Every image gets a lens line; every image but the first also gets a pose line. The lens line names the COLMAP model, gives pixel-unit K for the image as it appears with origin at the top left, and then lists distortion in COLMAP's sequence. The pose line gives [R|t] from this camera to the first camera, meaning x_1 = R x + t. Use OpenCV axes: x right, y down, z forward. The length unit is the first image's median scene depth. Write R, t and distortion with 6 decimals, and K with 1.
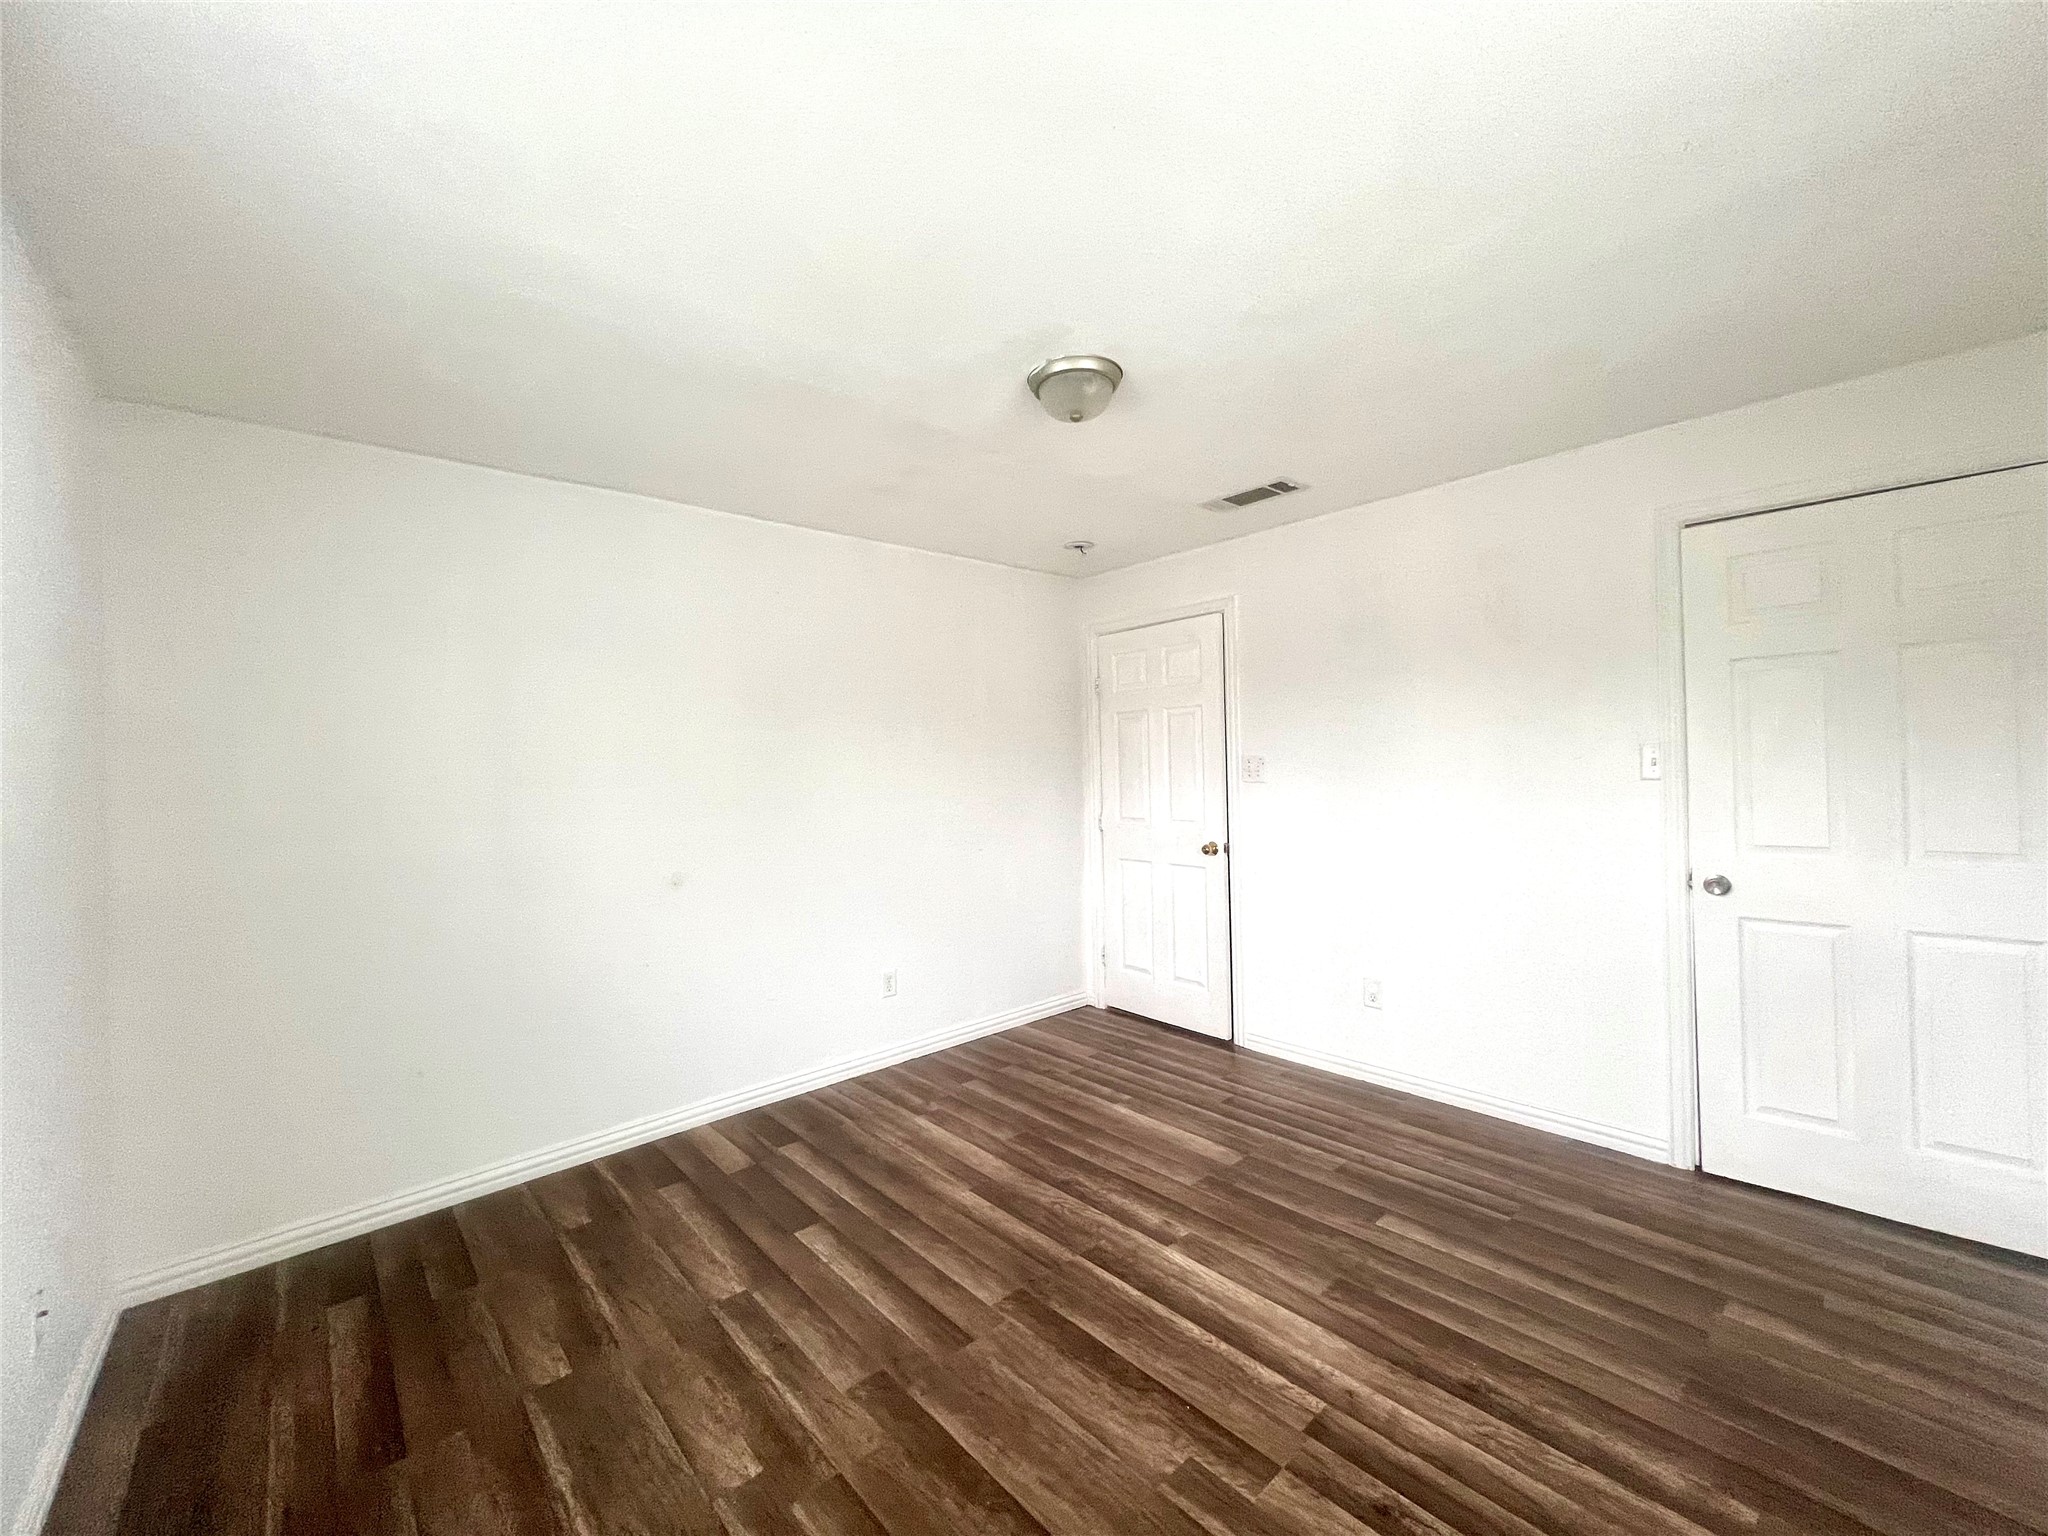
lens RADIAL K [[818.7, 0, 1021.8], [0, 818.7, 767.0], [0, 0, 1]] dist [0.001725, 0.000726]
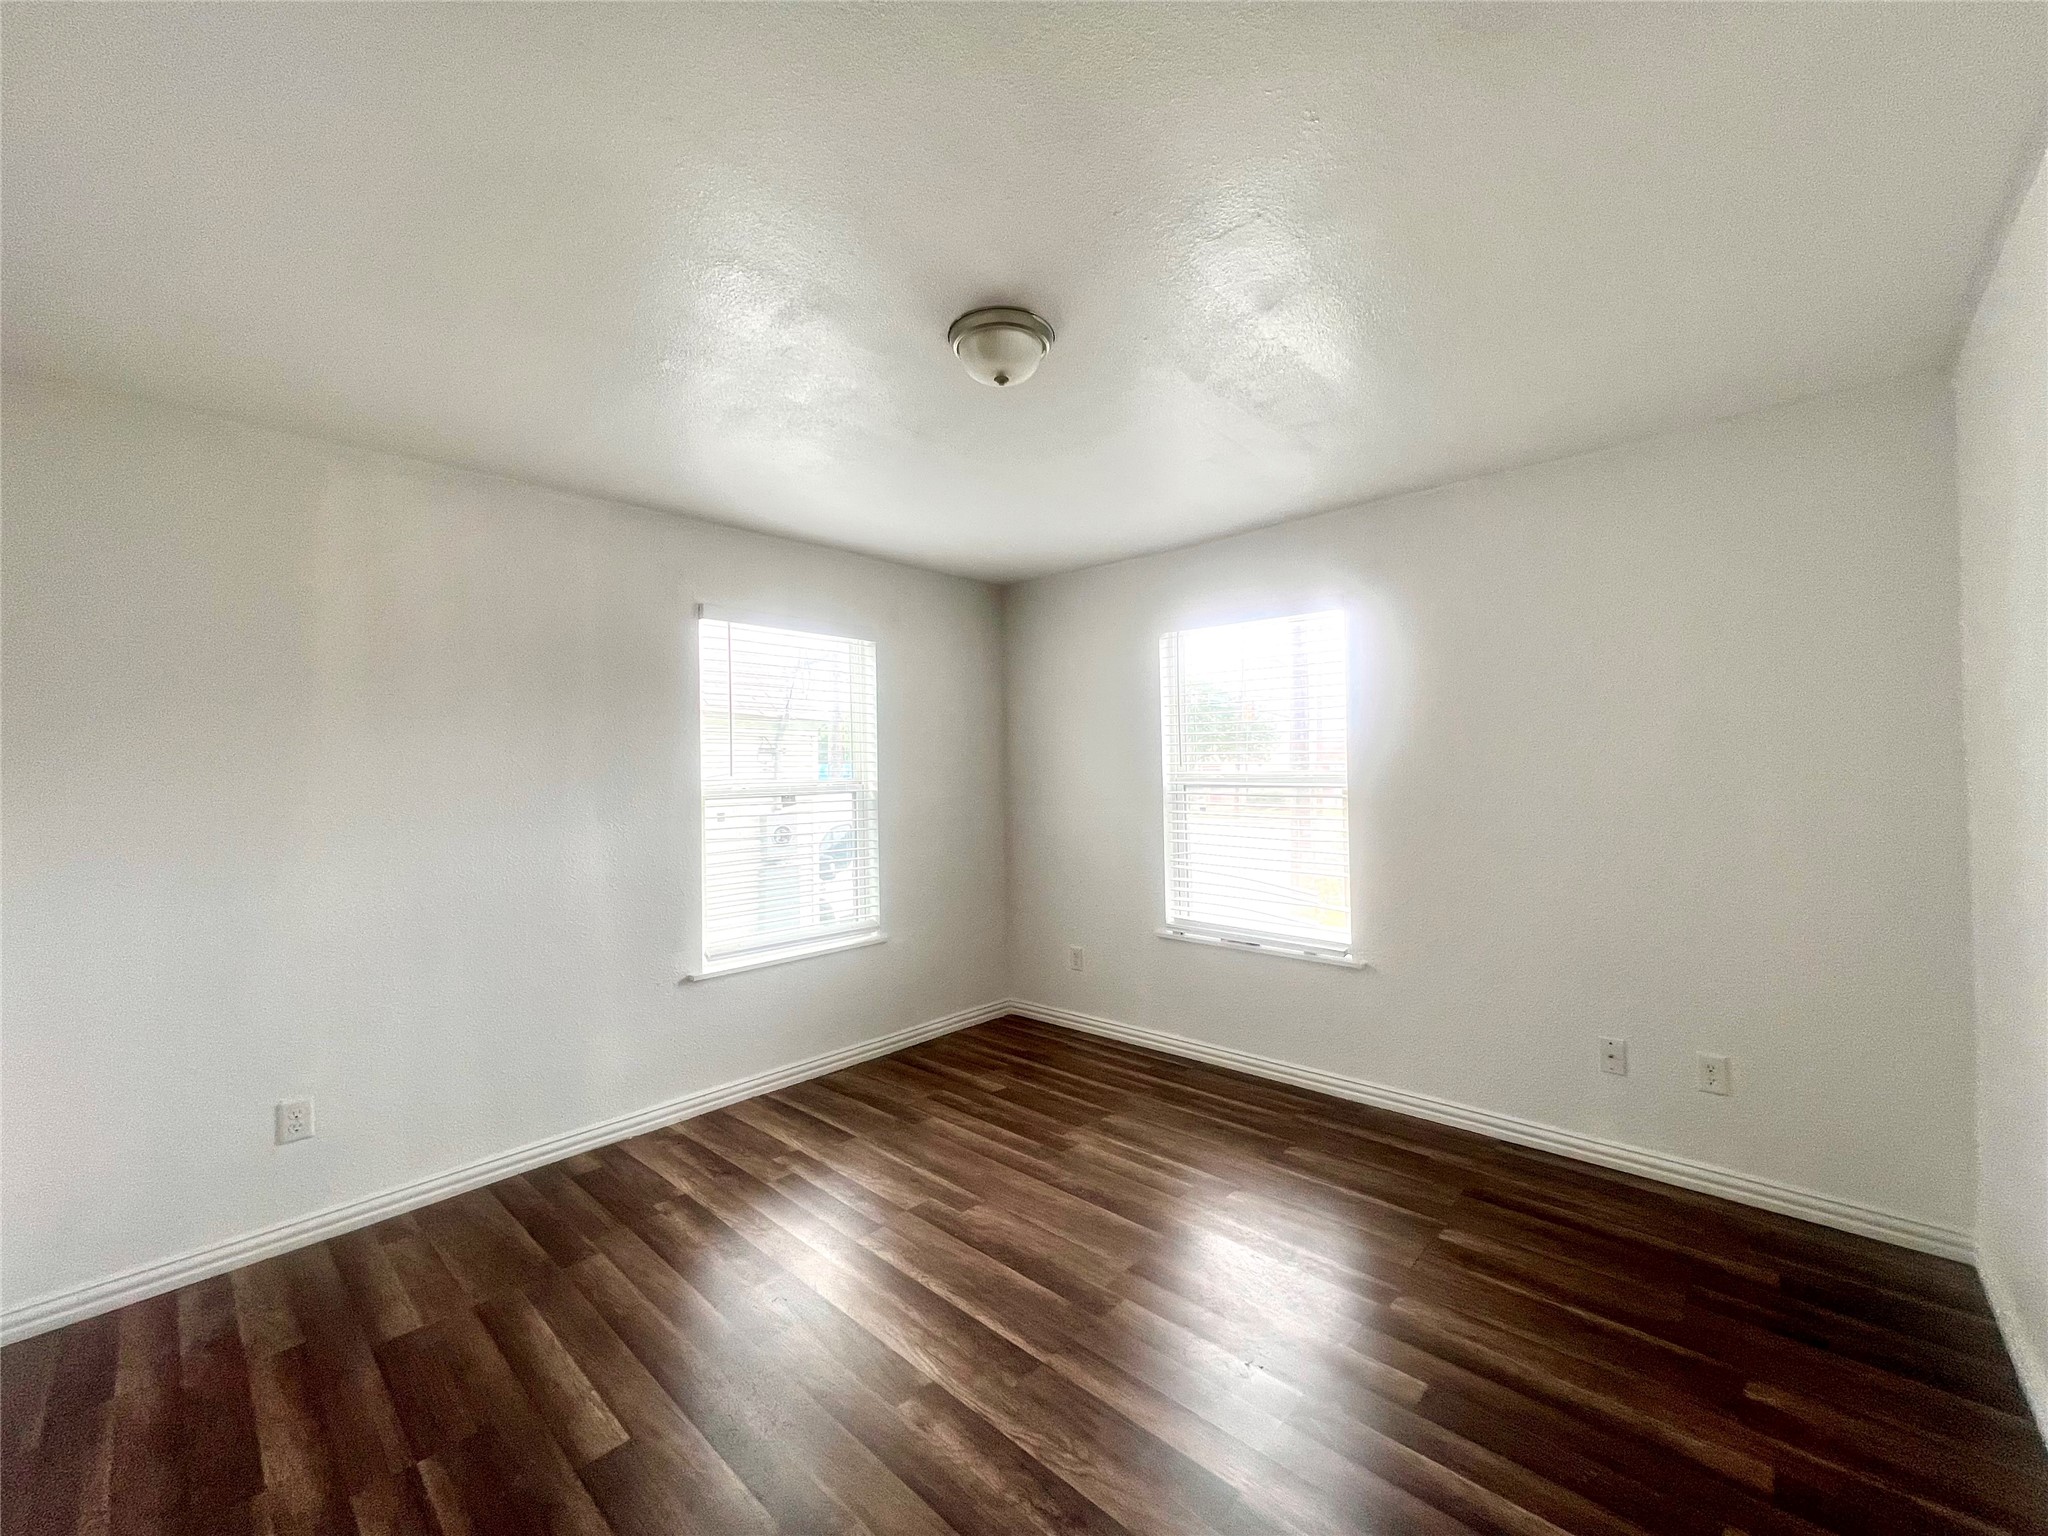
lens RADIAL K [[818.7, 0, 1021.8], [0, 818.7, 767.0], [0, 0, 1]] dist [0.001725, 0.000726]
pose [[-0.994516, 0.044855, -0.094478, 0.131513], [0.045672, 0.998935, -0.006501, -0.001293], [0.094086, -0.010780, -0.995506, 1.691007]]
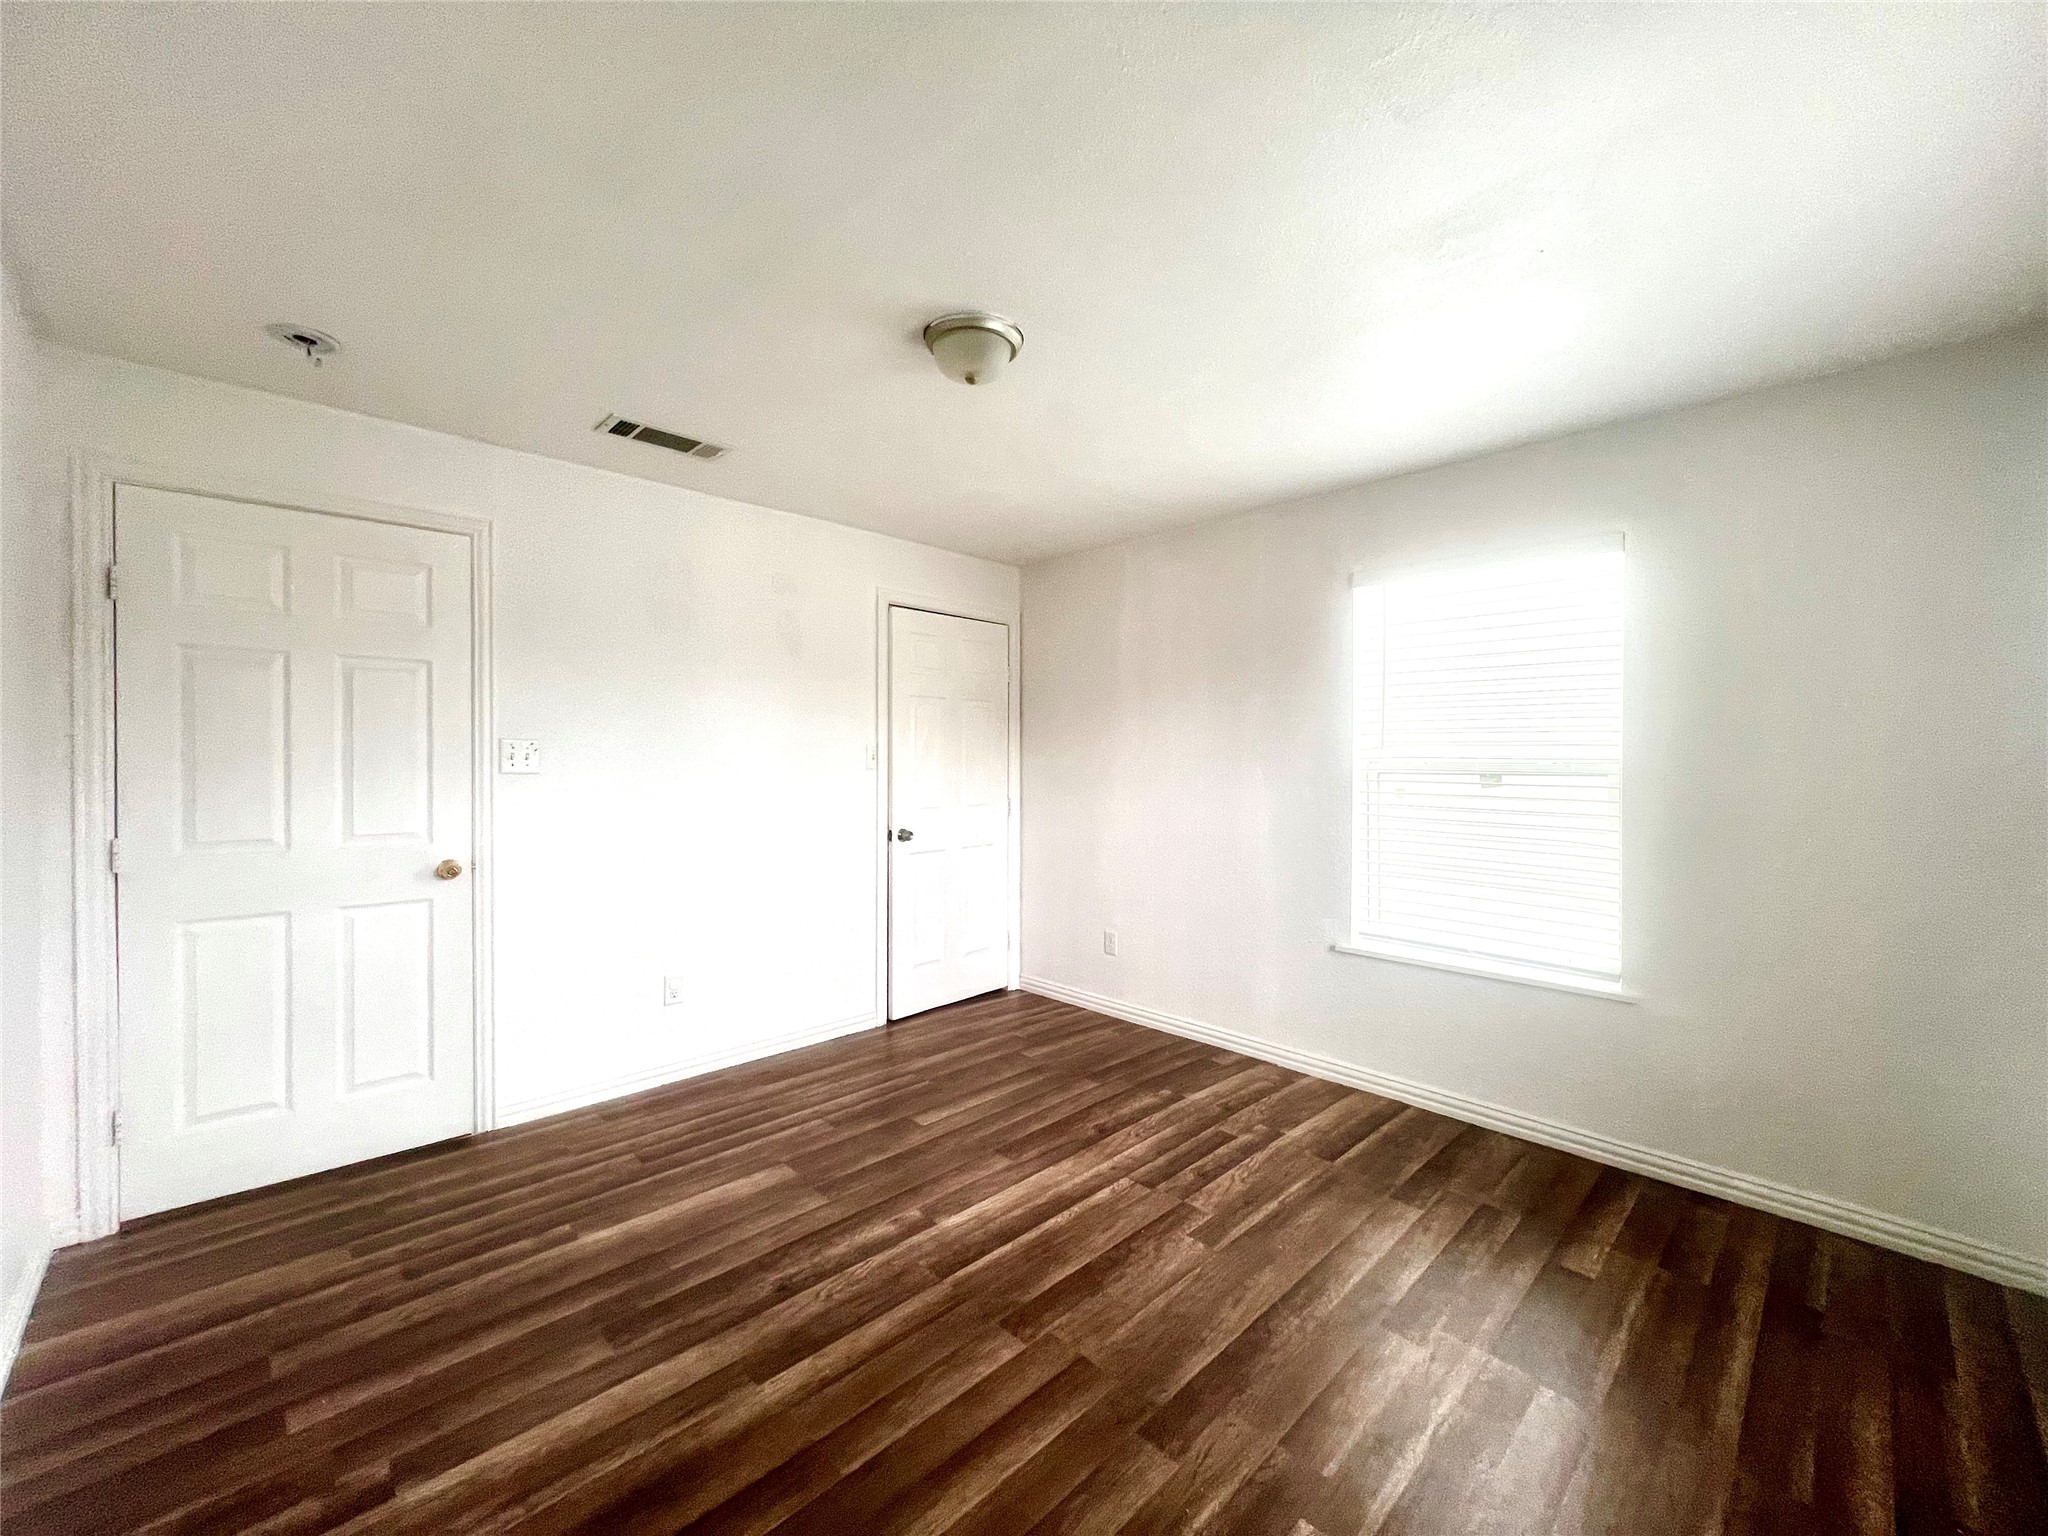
lens RADIAL K [[818.7, 0, 1021.8], [0, 818.7, 767.0], [0, 0, 1]] dist [0.001725, 0.000726]
pose [[-0.045514, 0.012406, 0.998887, -0.791283], [-0.005229, 0.999906, -0.012657, 0.030978], [-0.998950, -0.005800, -0.045445, 0.884337]]
